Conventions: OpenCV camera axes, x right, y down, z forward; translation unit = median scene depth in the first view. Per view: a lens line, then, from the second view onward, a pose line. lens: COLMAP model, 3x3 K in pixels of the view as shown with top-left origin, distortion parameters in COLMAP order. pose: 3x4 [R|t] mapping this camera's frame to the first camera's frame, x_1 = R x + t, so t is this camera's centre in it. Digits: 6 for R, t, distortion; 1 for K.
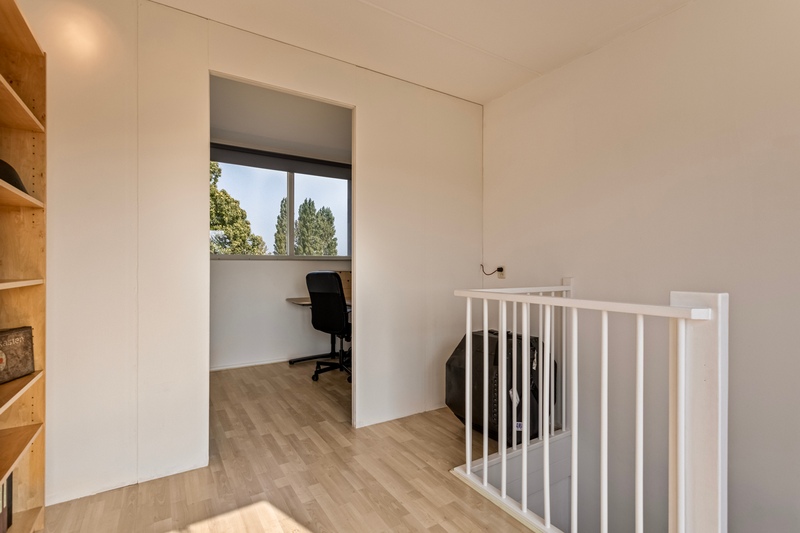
lens RADIAL K [[374.9, 0, 394.8], [0, 374.9, 263.7], [0, 0, 1]] dist [-0.003650, 0.000155]
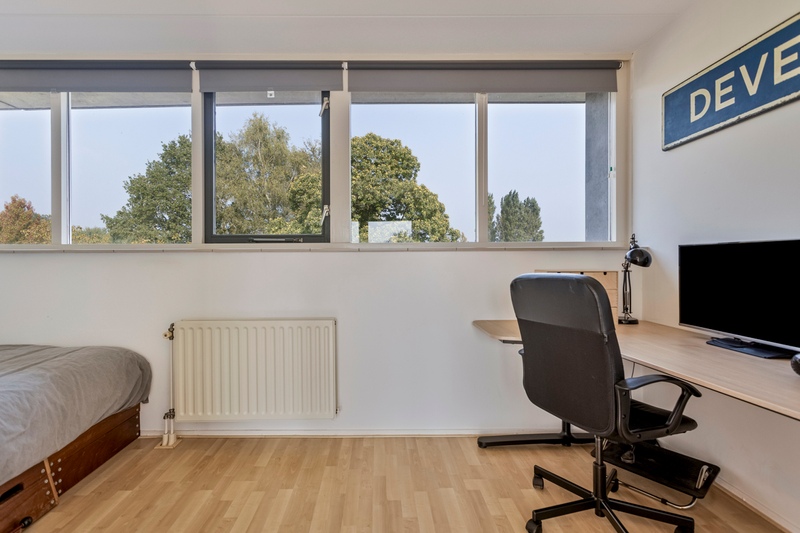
lens RADIAL K [[374.9, 0, 380.9], [0, 374.9, 260.3], [0, 0, 1]] dist [-0.003650, 0.000155]
pose [[0.846062, -0.006211, -0.533048, -0.025631], [0.008395, 0.999963, 0.001672, 0.000490], [0.533018, -0.005889, 0.846083, 0.107422]]
